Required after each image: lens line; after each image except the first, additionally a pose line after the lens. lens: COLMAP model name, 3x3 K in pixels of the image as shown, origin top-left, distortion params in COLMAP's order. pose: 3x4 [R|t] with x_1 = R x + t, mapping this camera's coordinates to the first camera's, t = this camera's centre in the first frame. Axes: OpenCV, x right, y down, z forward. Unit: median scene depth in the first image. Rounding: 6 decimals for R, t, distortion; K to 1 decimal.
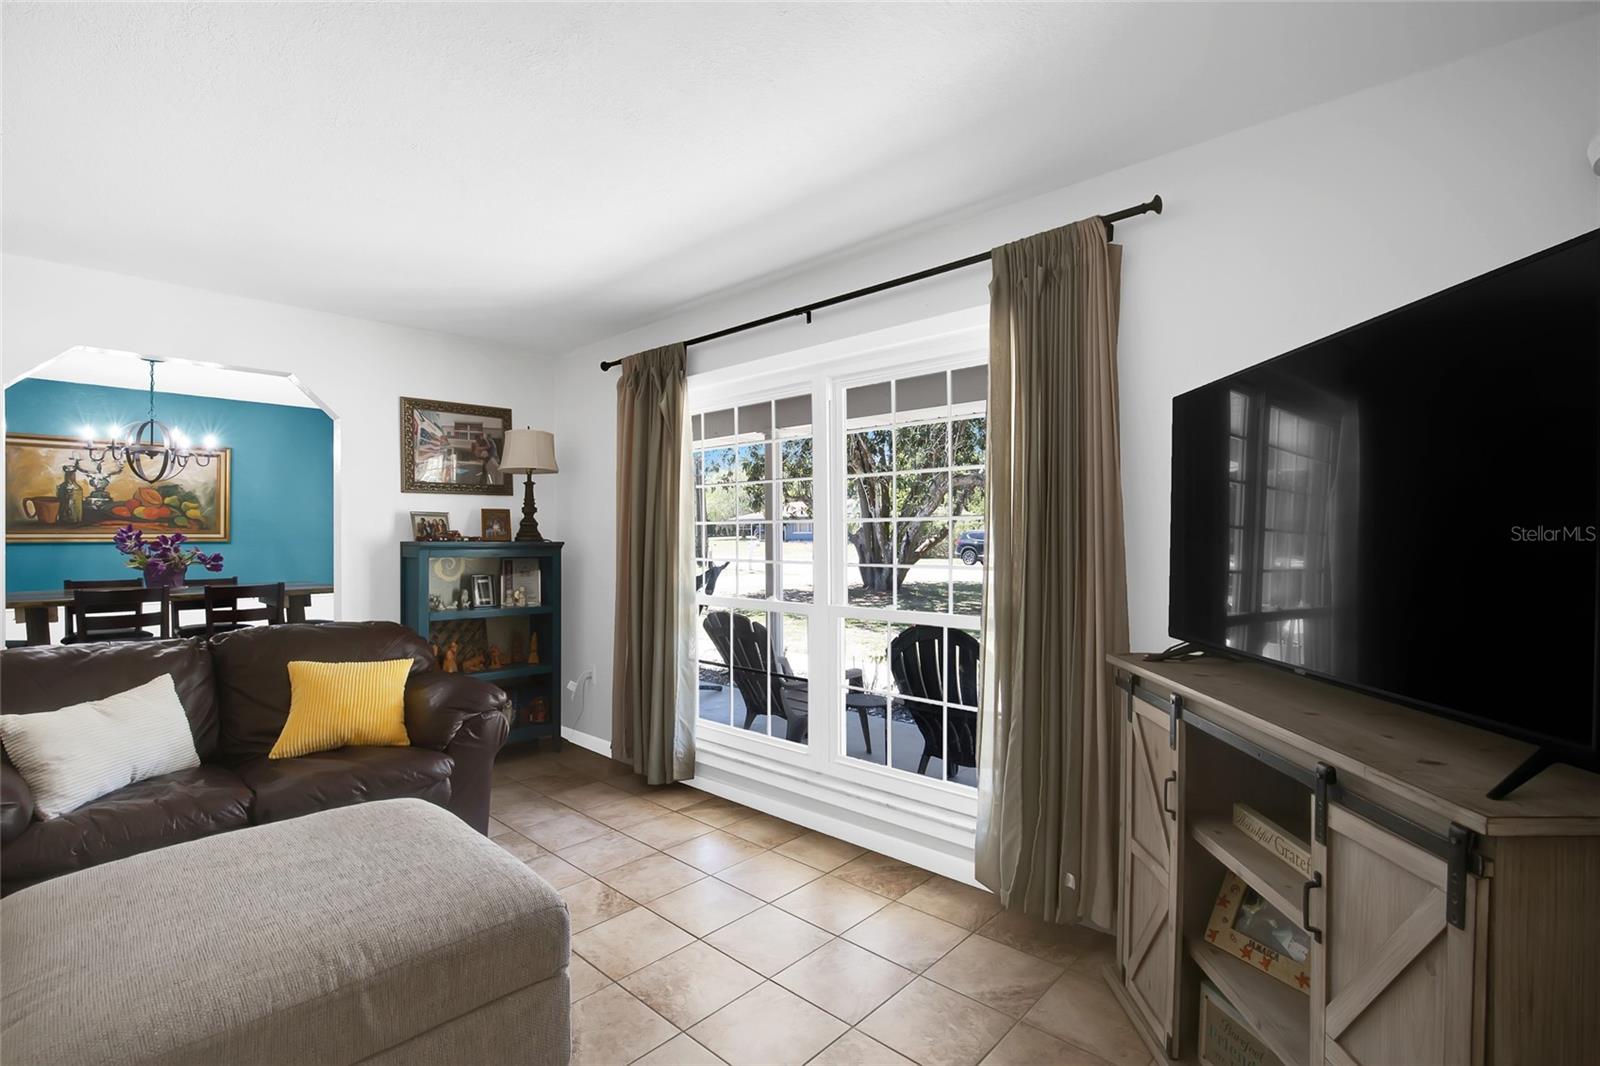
lens RADIAL K [[732.7, 0, 797.9], [0, 732.7, 533.5], [0, 0, 1]] dist [-0.038874, 0.008289]
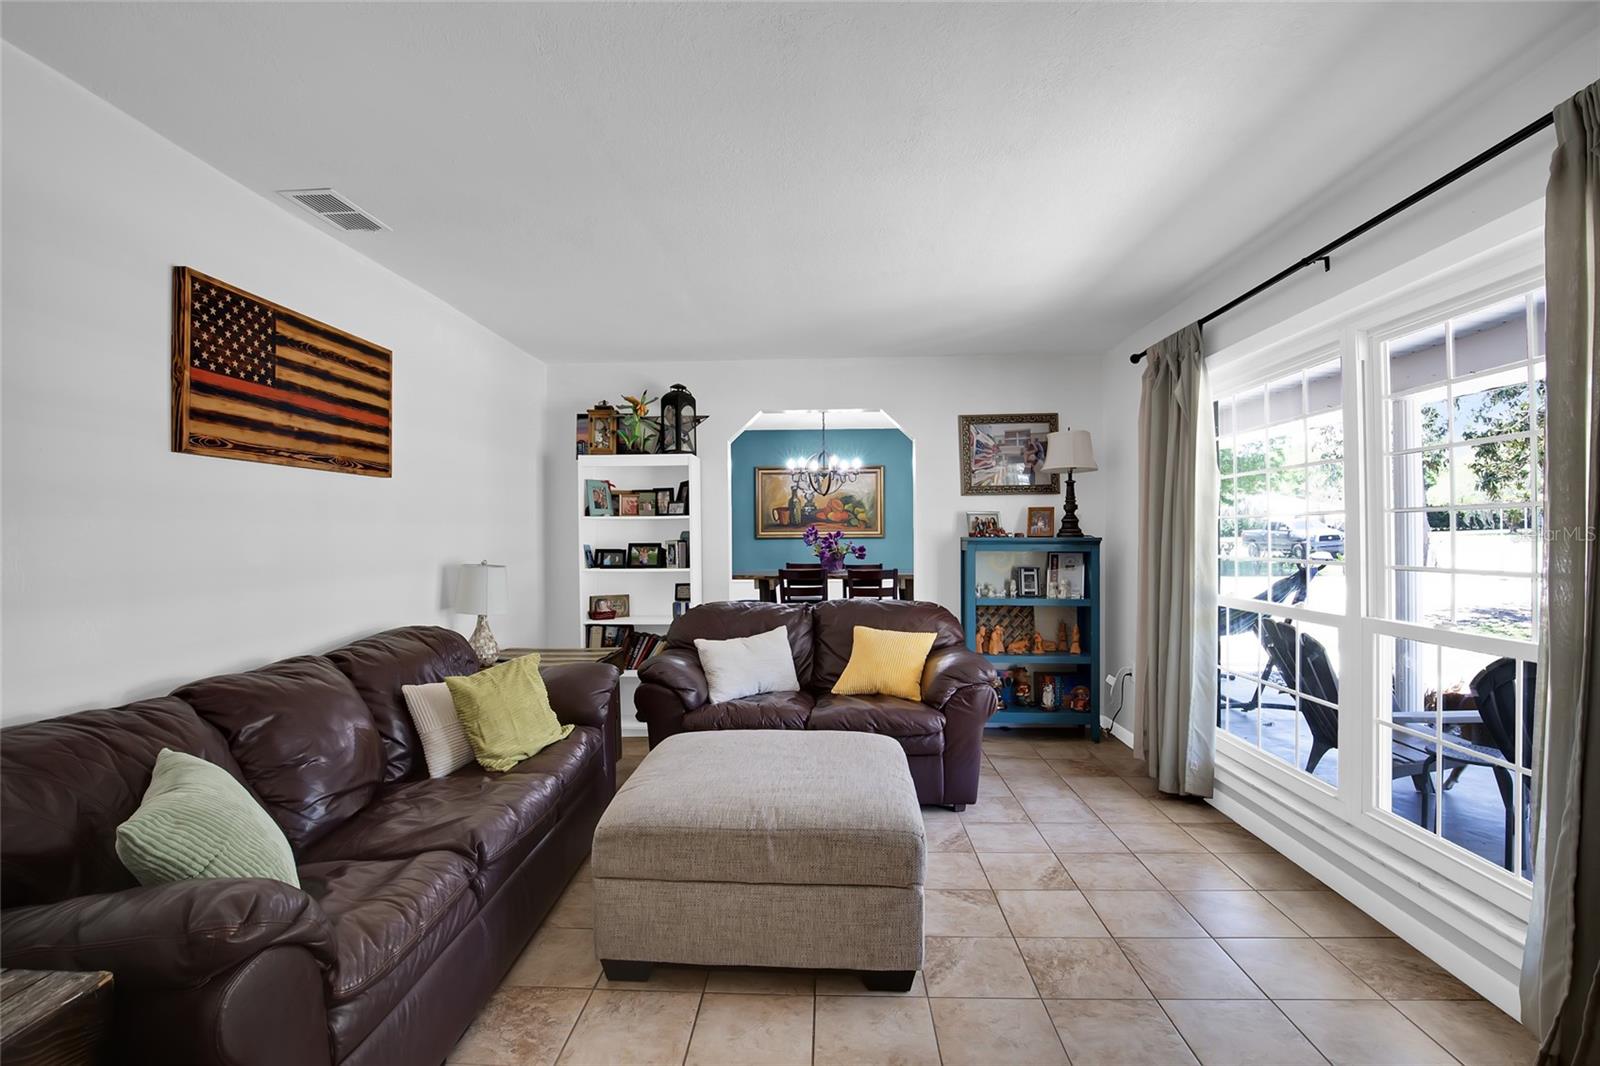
lens RADIAL K [[732.7, 0, 797.9], [0, 732.7, 533.5], [0, 0, 1]] dist [-0.038874, 0.008289]
pose [[0.643604, -0.003037, -0.765353, 0.184110], [0.008317, 0.999961, 0.003026, -0.000639], [0.765313, -0.008313, 0.643604, 0.020385]]
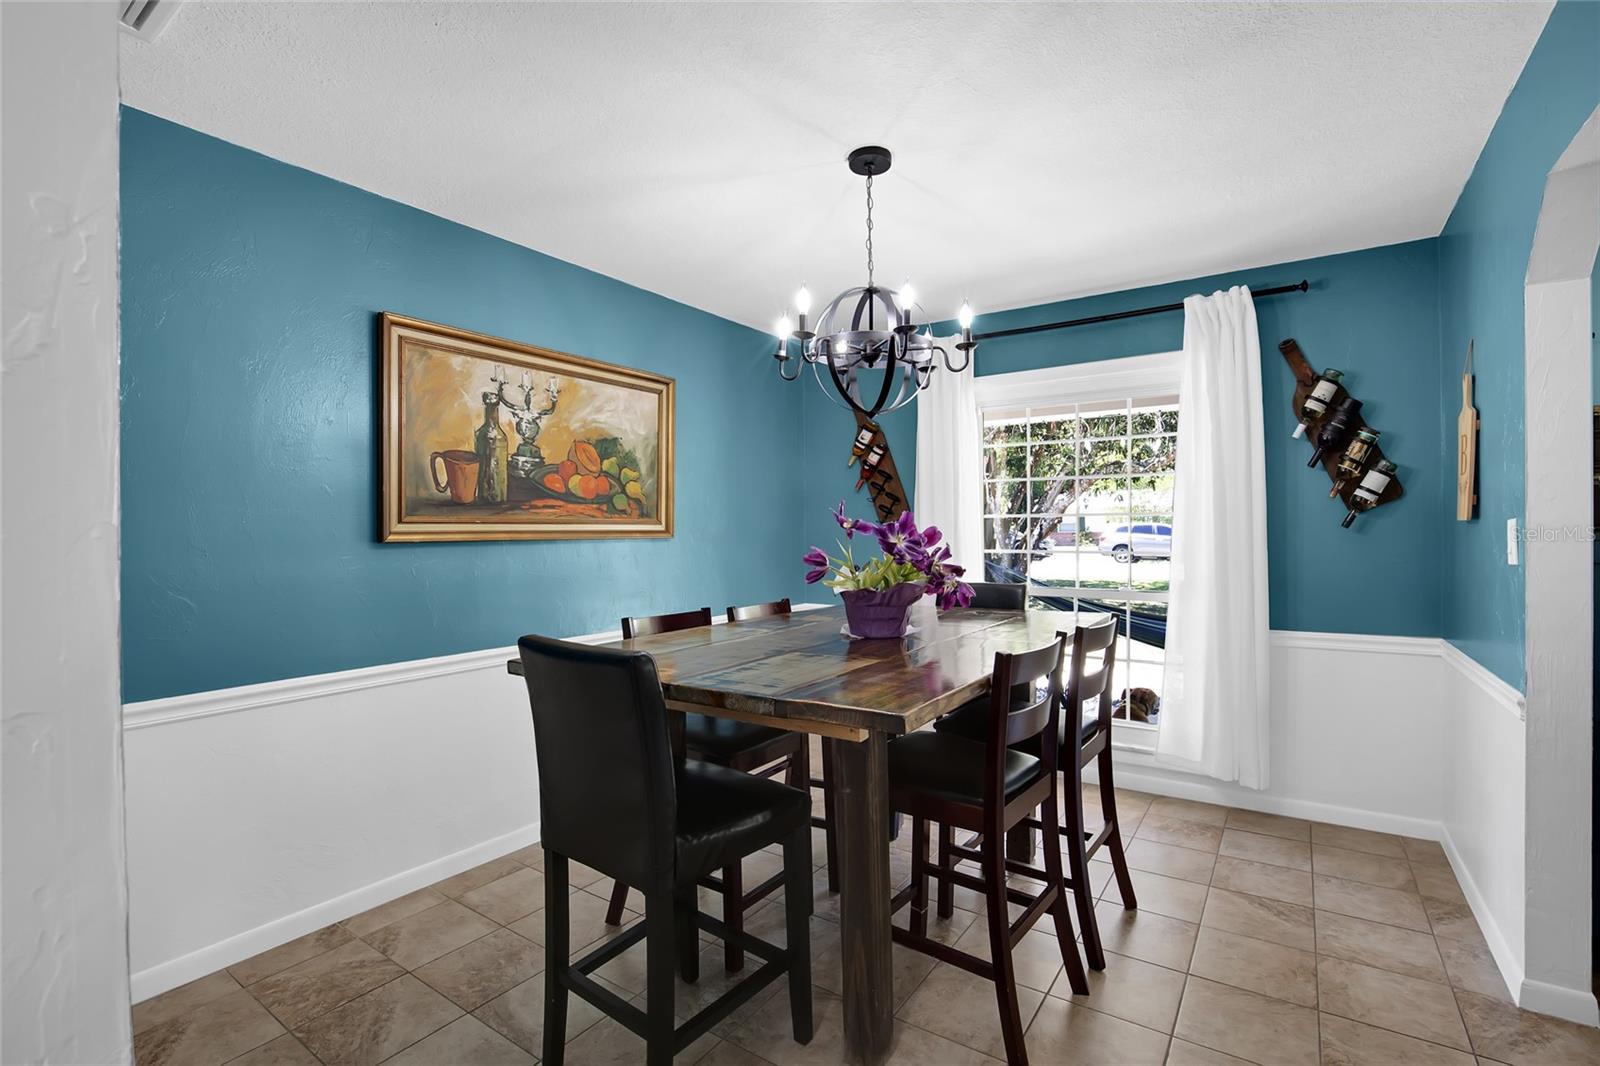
lens RADIAL K [[732.7, 0, 797.9], [0, 732.7, 533.5], [0, 0, 1]] dist [-0.038874, 0.008289]
pose [[0.989623, -0.004239, 0.143625, -1.062119], [0.003135, 0.999964, 0.007912, 0.004996], [-0.143653, -0.007380, 0.989601, 0.528167]]
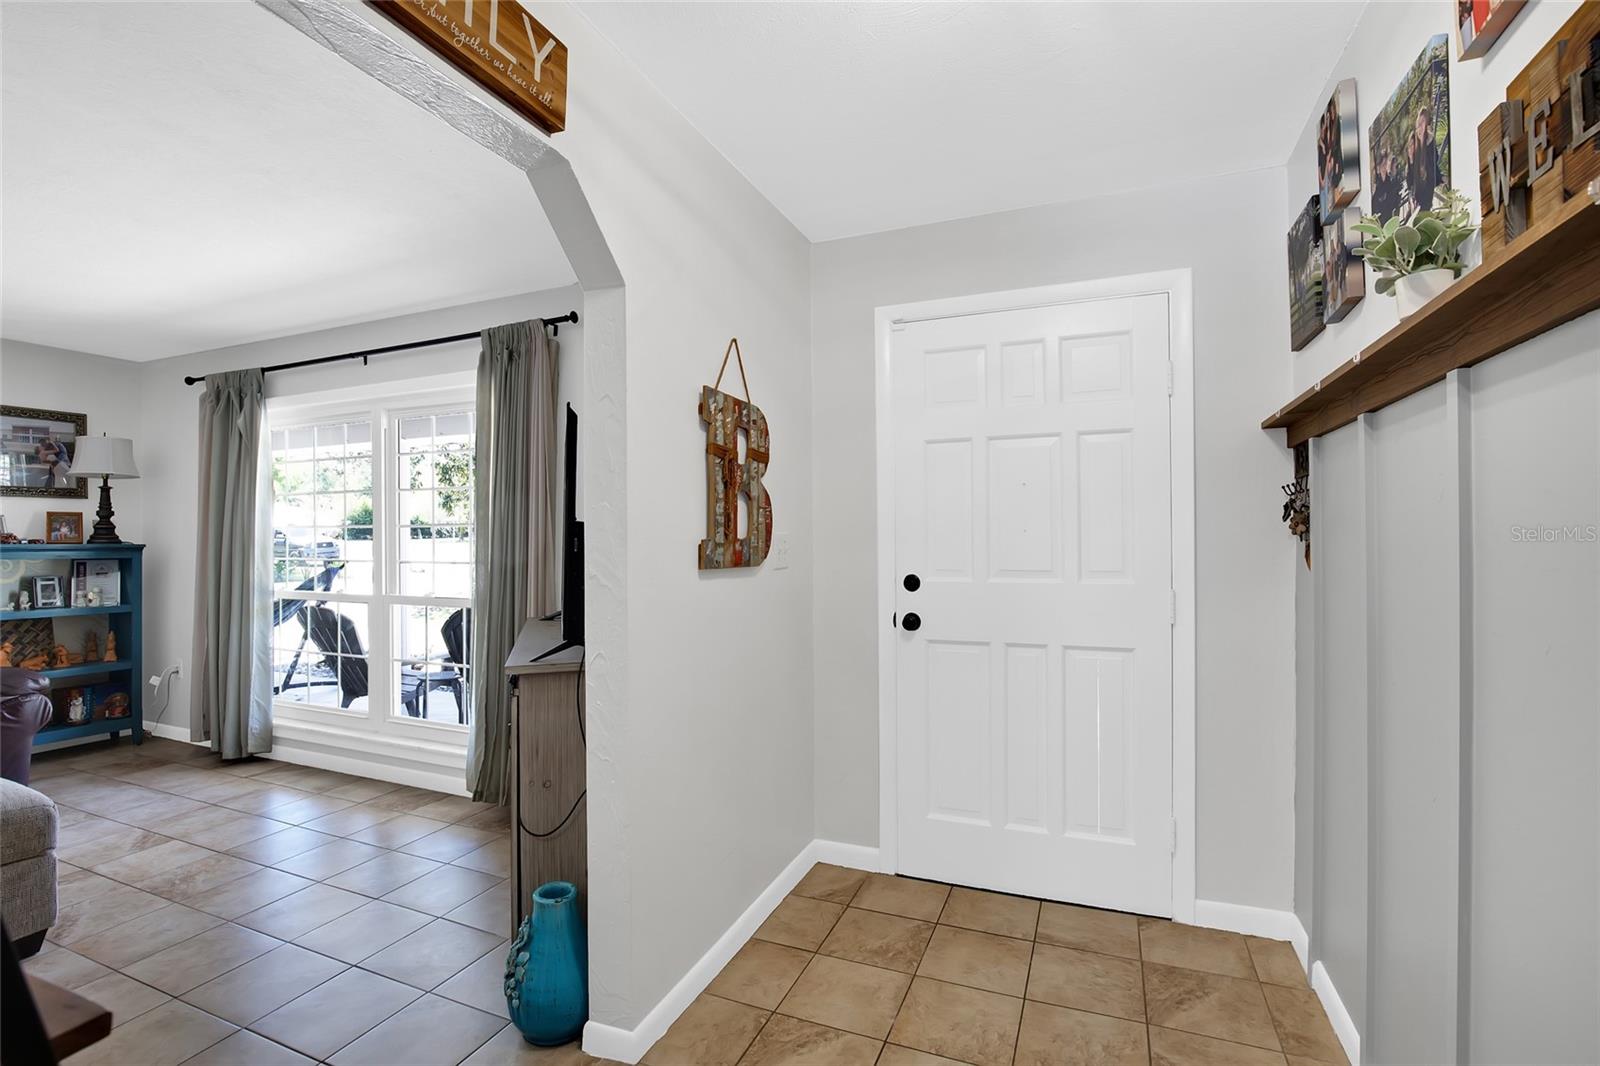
lens RADIAL K [[732.7, 0, 797.9], [0, 732.7, 533.5], [0, 0, 1]] dist [-0.038874, 0.008289]
pose [[0.939031, 0.001740, 0.343827, 0.209667], [-0.001077, 0.999997, -0.002119, -0.002448], [-0.343830, 0.001619, 0.939031, -0.289958]]
